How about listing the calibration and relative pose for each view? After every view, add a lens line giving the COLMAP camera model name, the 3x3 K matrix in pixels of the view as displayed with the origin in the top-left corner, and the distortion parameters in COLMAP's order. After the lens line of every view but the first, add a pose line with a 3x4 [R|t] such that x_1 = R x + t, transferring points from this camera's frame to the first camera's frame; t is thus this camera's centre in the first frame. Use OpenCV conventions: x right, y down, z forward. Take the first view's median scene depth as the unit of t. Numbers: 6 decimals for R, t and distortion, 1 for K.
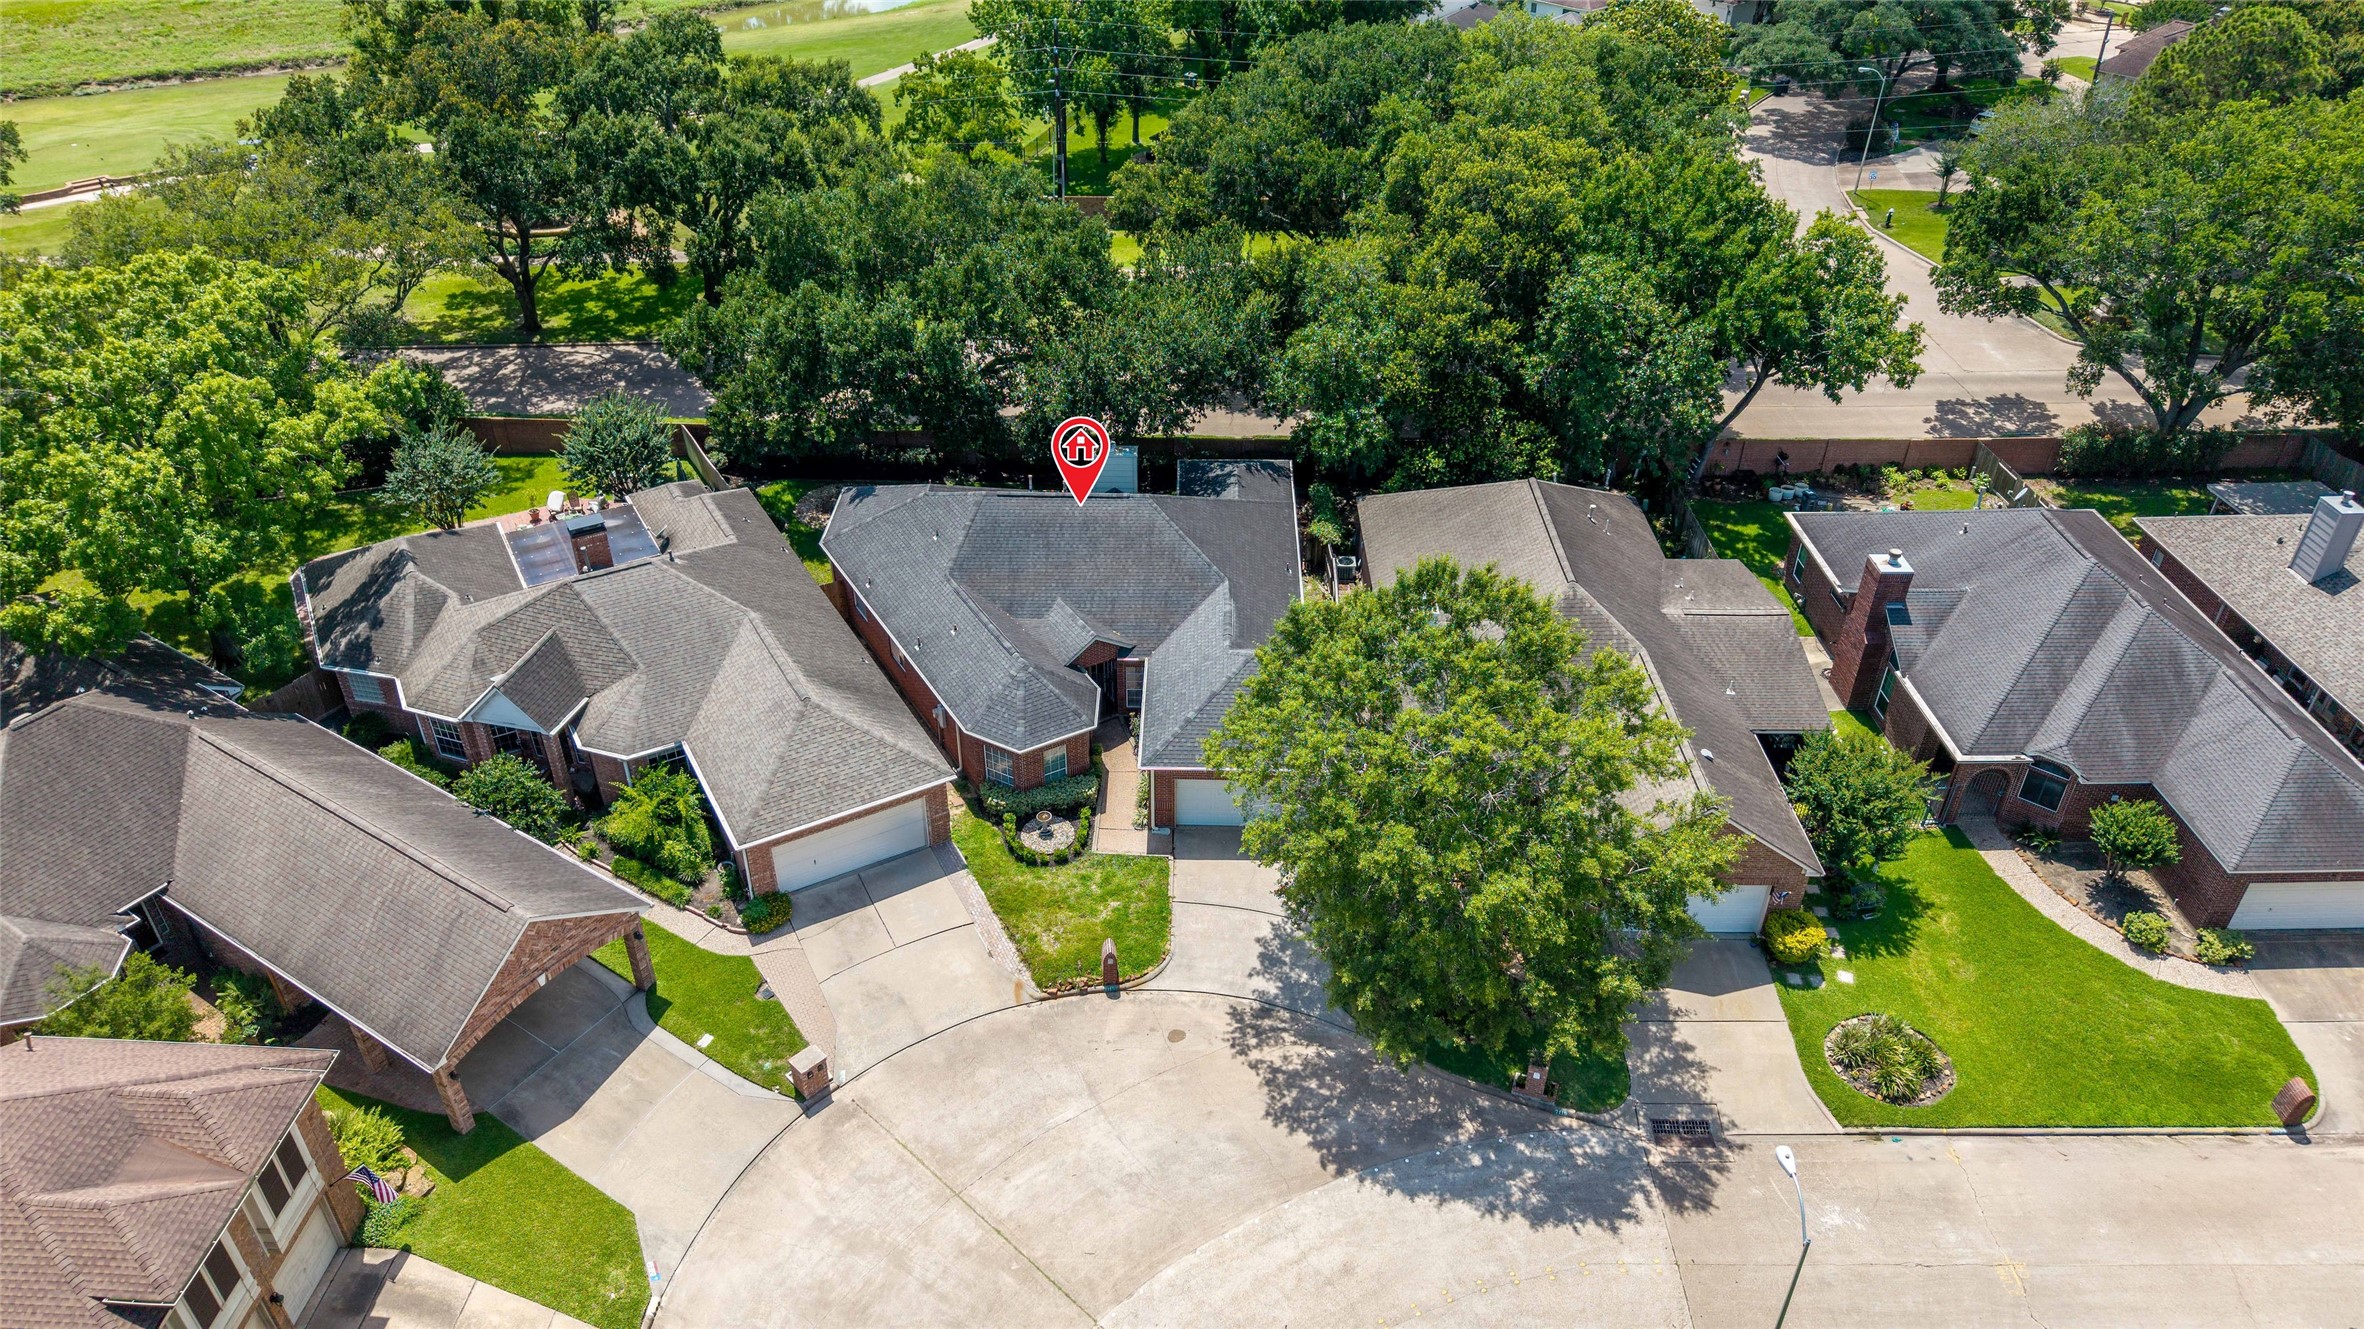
lens RADIAL K [[1645.5, 0, 1182.0], [0, 1645.5, 664.5], [0, 0, 1]] dist [0.003278, 0.004625]
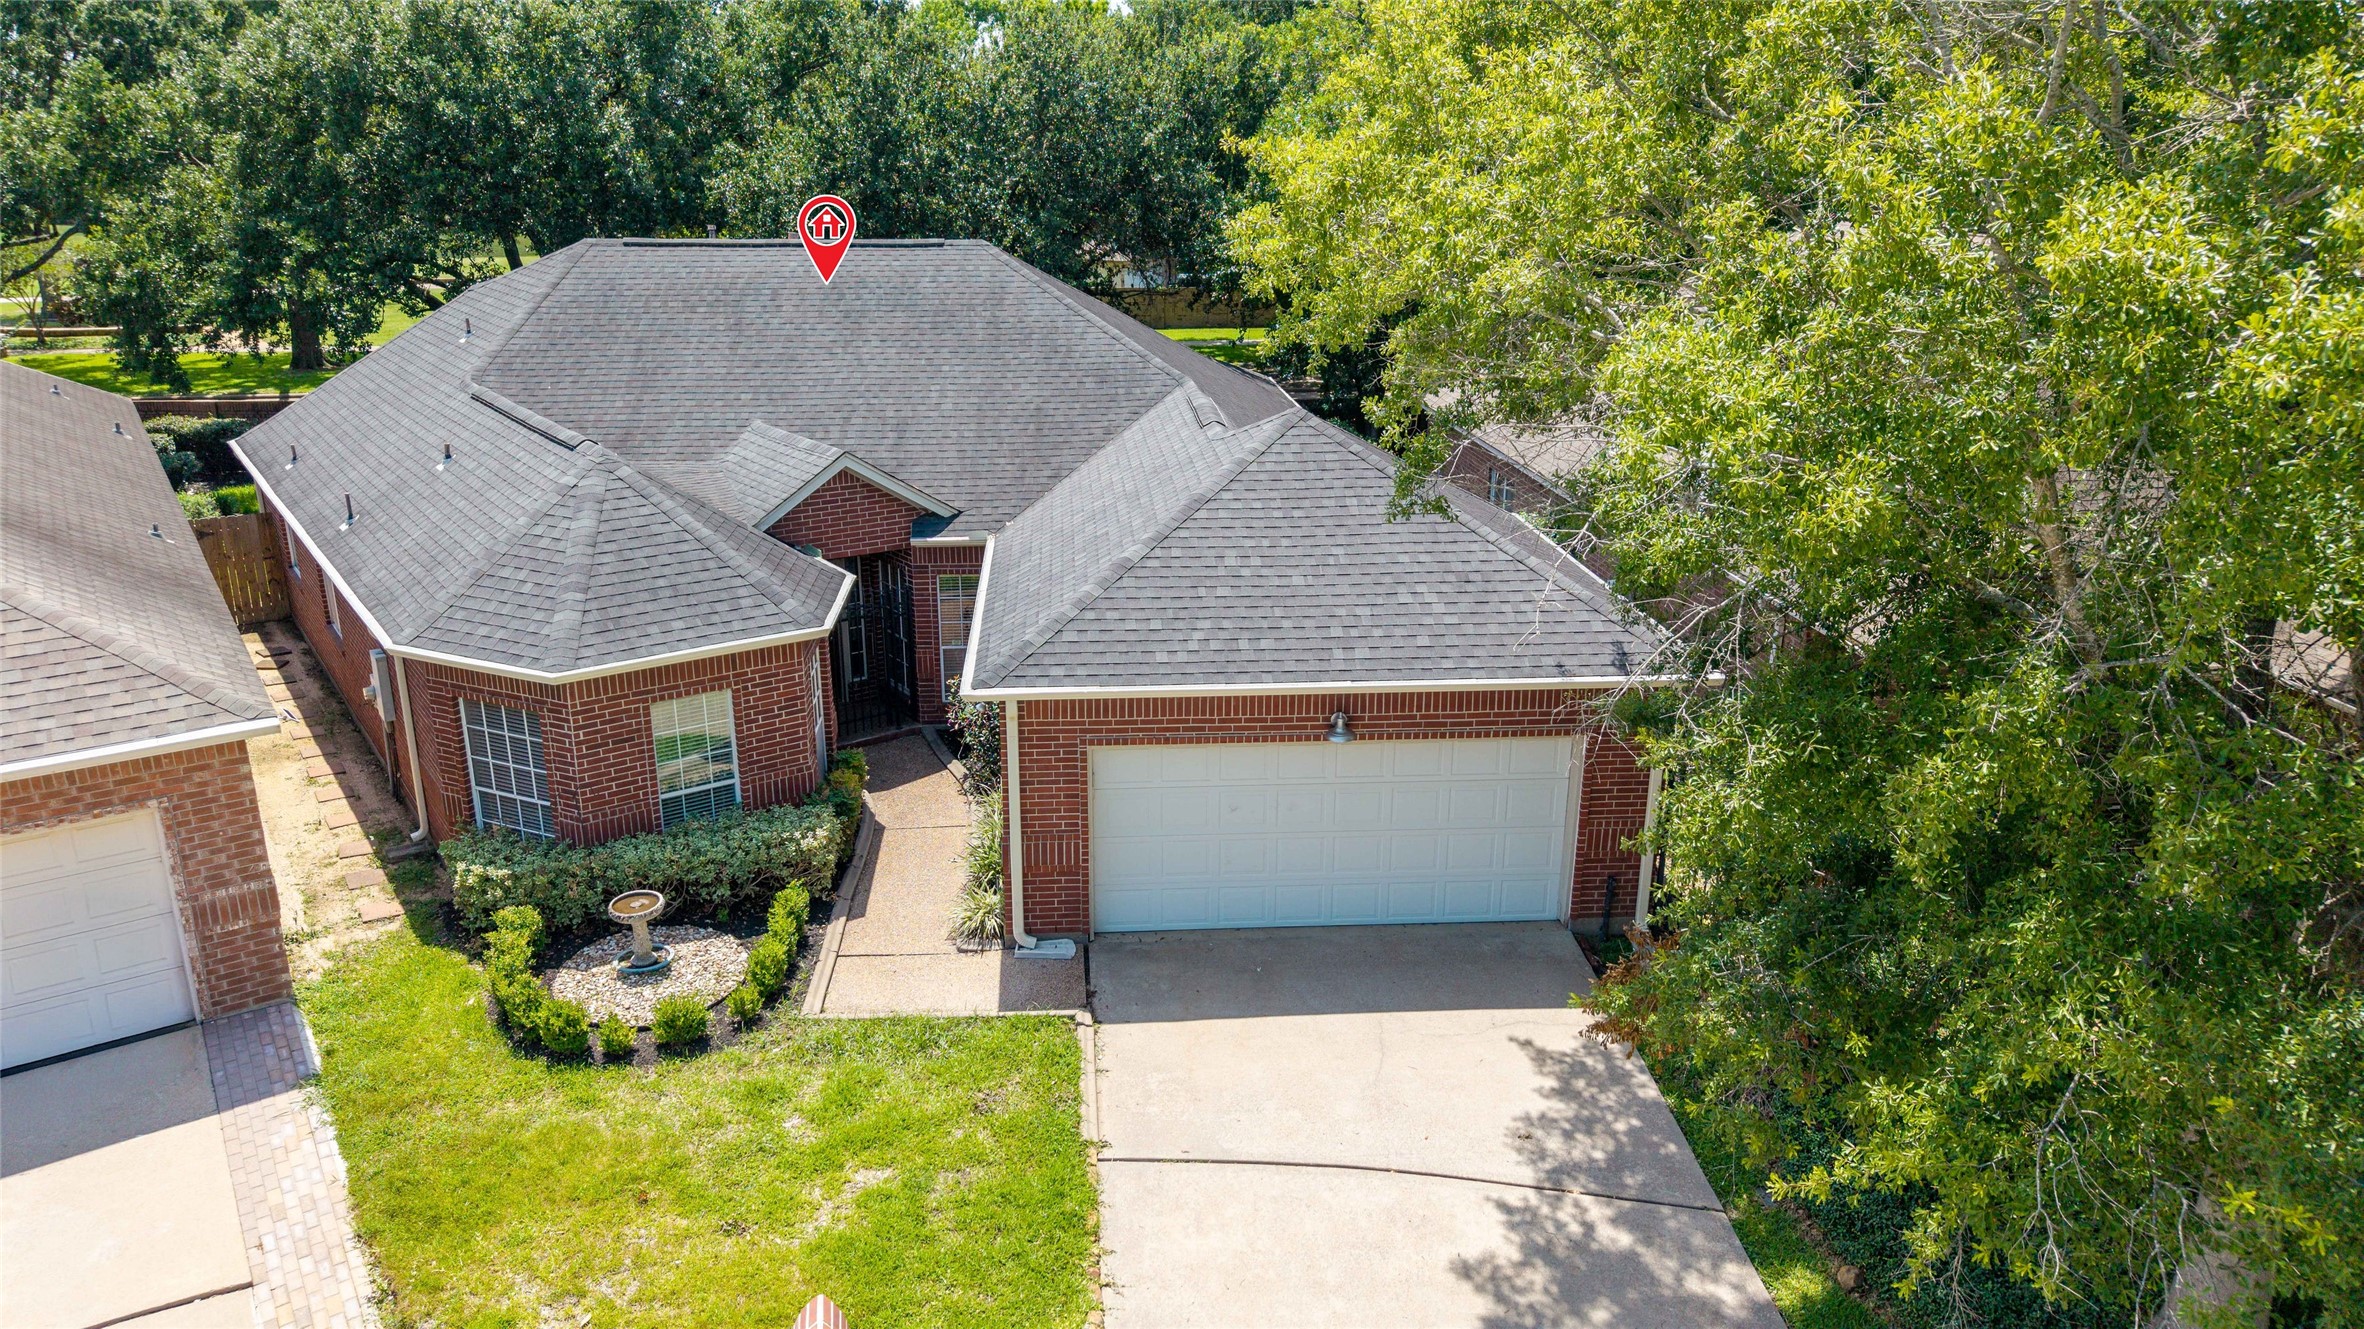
lens RADIAL K [[1645.5, 0, 1182.0], [0, 1645.5, 664.5], [0, 0, 1]] dist [0.003278, 0.004625]
pose [[0.995771, -0.027127, 0.087773, -0.013011], [0.050298, 0.960475, -0.273785, 0.136588], [-0.076877, 0.277042, 0.957778, 0.708136]]
